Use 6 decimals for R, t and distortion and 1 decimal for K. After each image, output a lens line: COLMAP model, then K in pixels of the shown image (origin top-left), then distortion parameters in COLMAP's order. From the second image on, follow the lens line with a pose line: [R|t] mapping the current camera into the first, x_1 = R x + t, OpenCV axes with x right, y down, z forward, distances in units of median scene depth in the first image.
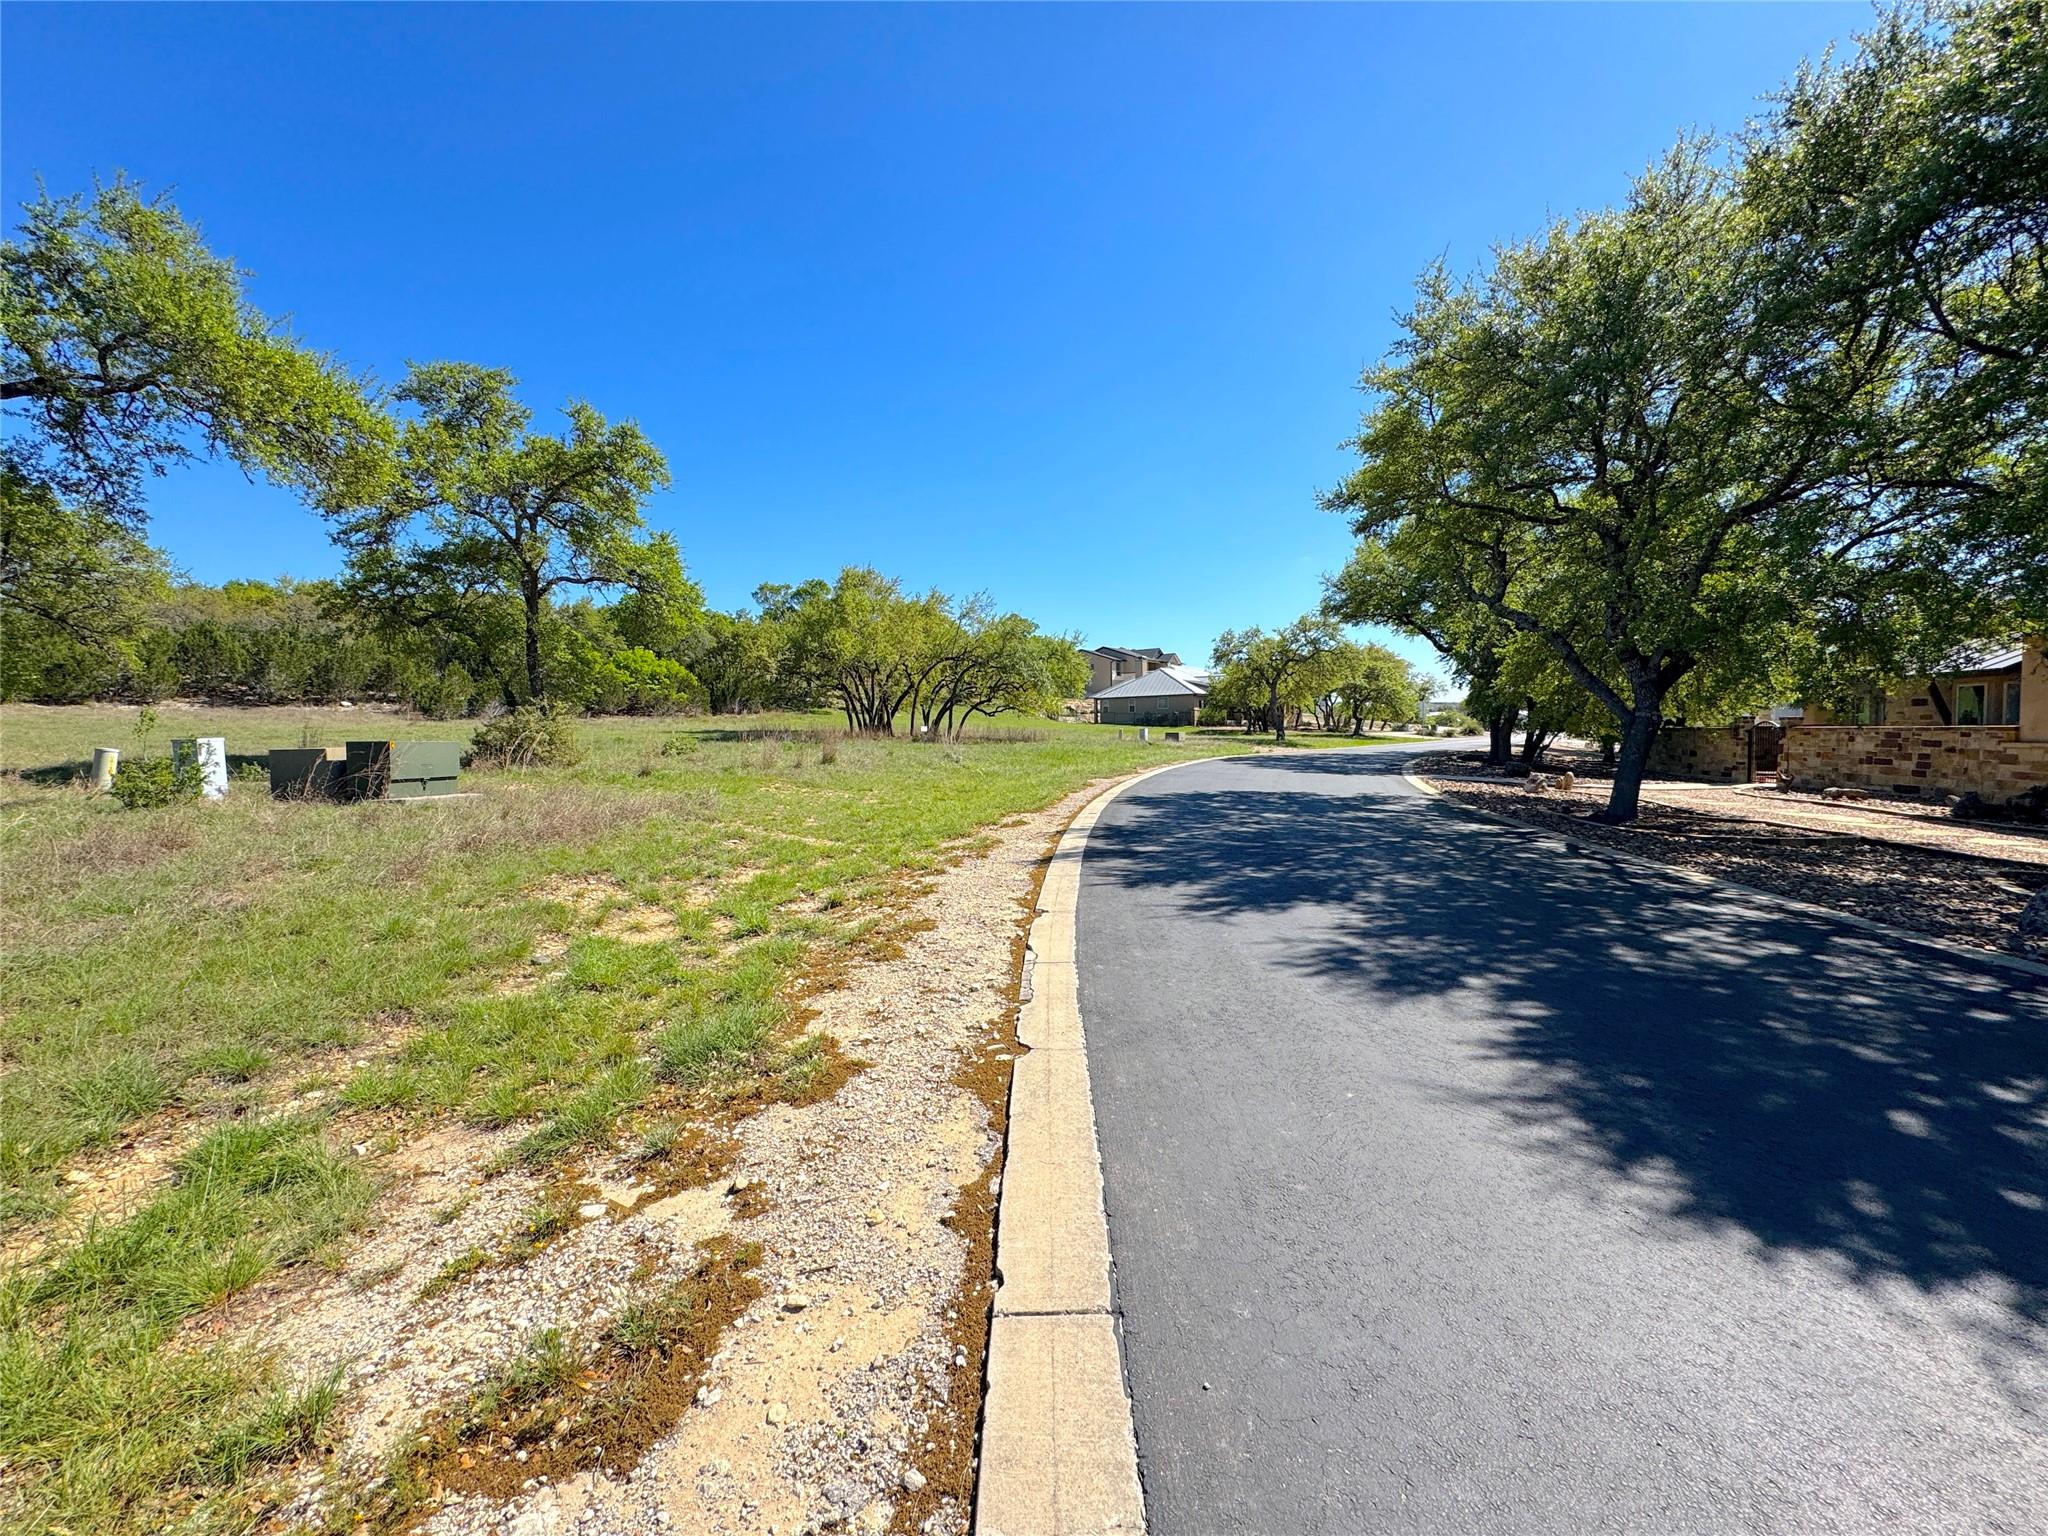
lens RADIAL K [[814.2, 0, 1024.9], [0, 814.2, 763.5], [0, 0, 1]] dist [-0.000745, 0.000179]
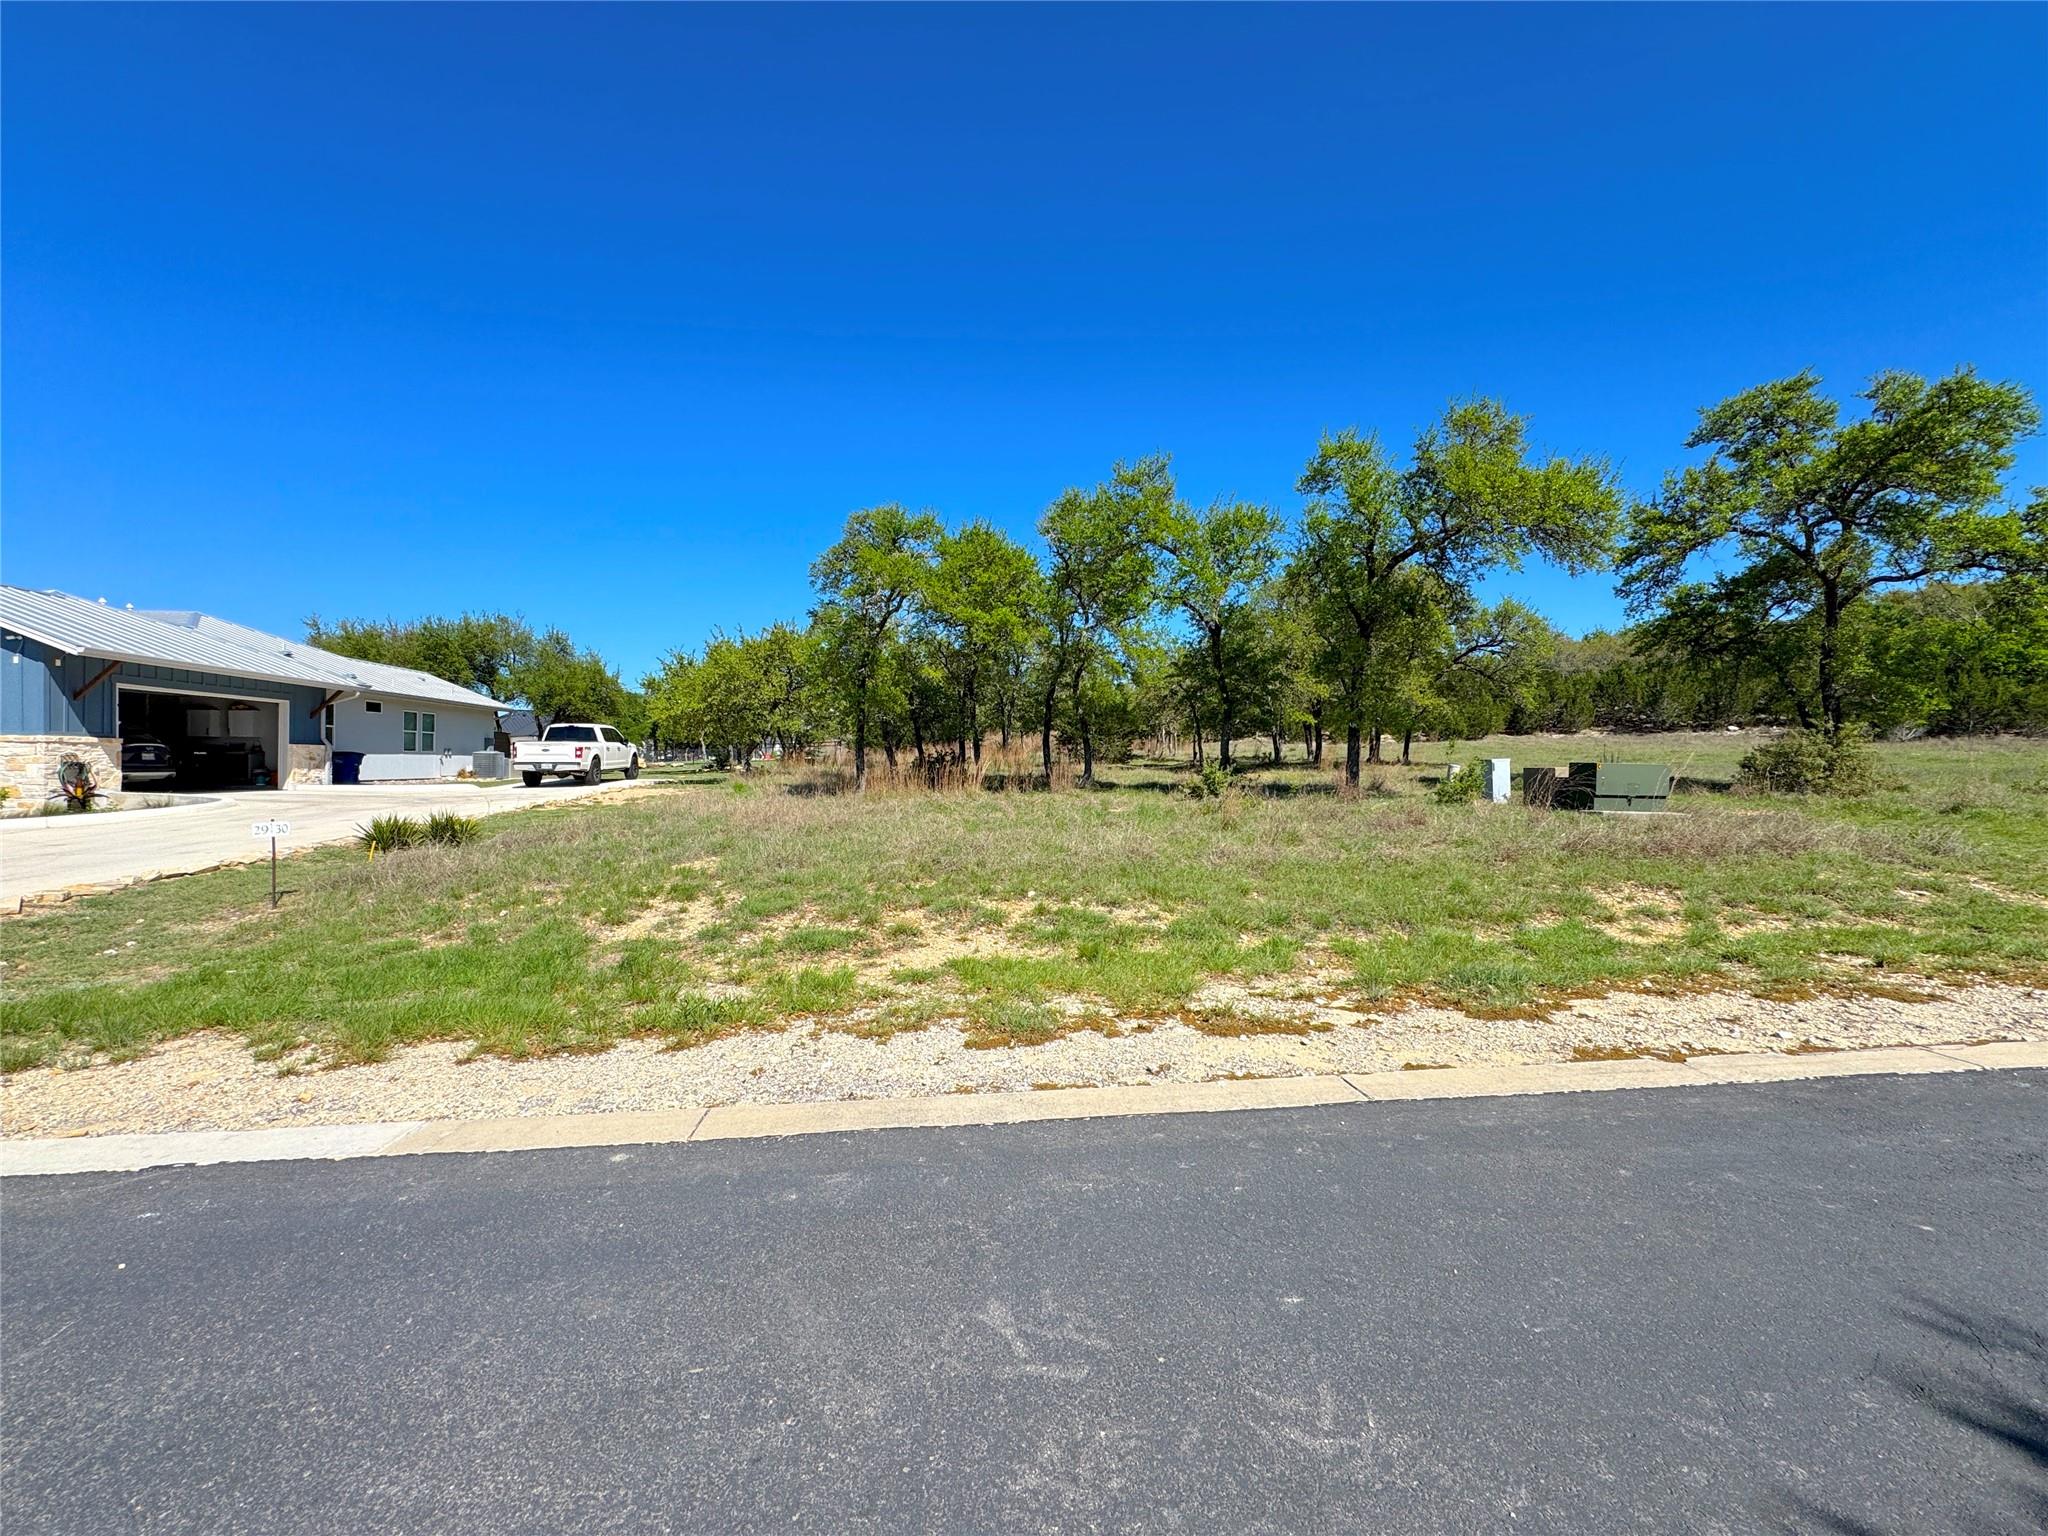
lens RADIAL K [[821.4, 0, 1024.0], [0, 821.4, 768.0], [0, 0, 1]] dist [0.000776, 0.000114]
pose [[0.123514, 0.020948, -0.992122, 0.181214], [-0.045245, 0.998856, 0.015458, -0.000362], [0.991311, 0.042979, 0.124320, 0.005194]]
